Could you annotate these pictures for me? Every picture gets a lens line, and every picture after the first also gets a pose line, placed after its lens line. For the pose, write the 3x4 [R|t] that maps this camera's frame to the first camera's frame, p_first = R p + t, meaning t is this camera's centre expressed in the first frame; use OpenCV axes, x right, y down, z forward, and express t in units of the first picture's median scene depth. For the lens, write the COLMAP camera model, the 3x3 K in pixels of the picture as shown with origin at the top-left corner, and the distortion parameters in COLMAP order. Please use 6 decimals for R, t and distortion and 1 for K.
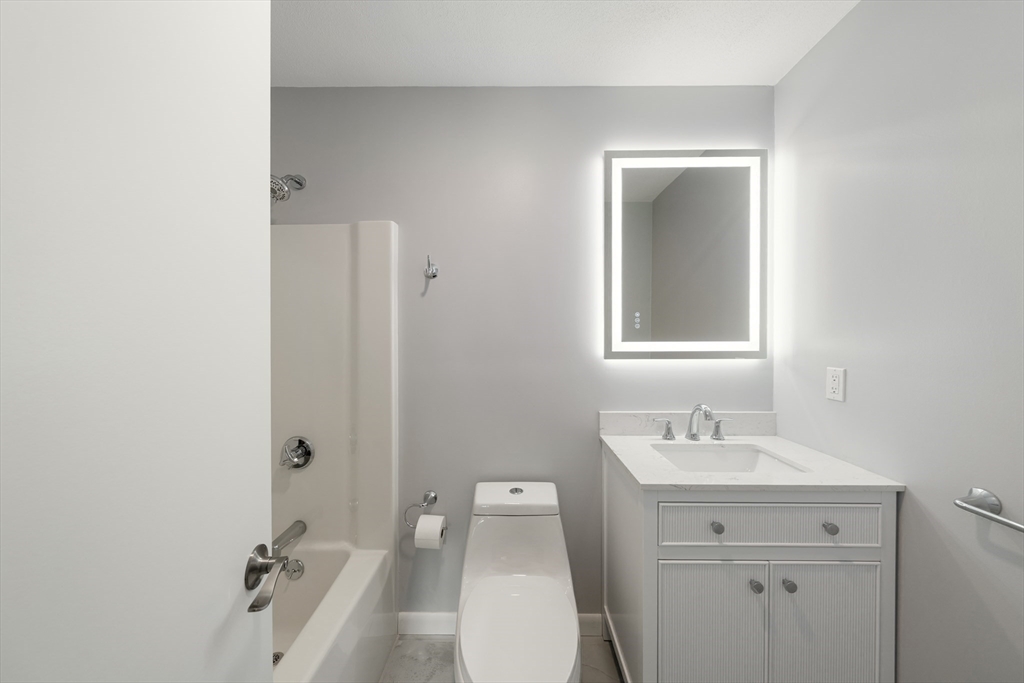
lens RADIAL K [[359.3, 0, 512.3], [0, 359.3, 359.5], [0, 0, 1]] dist [-0.002686, -0.000224]
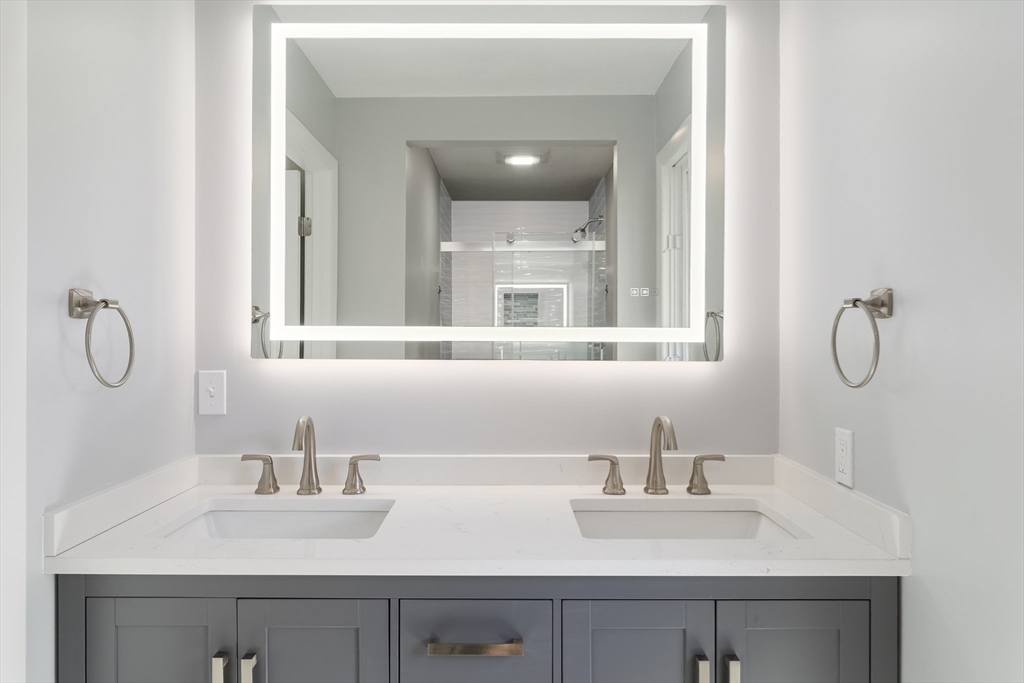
lens RADIAL K [[608.2, 0, 514.6], [0, 608.2, 341.3], [0, 0, 1]] dist [-0.004517, -0.000731]
pose [[0.999872, 0.006810, 0.014509, 0.353164], [-0.006462, 0.999693, -0.023932, -0.002331], [-0.014668, 0.023836, 0.999608, -0.005124]]
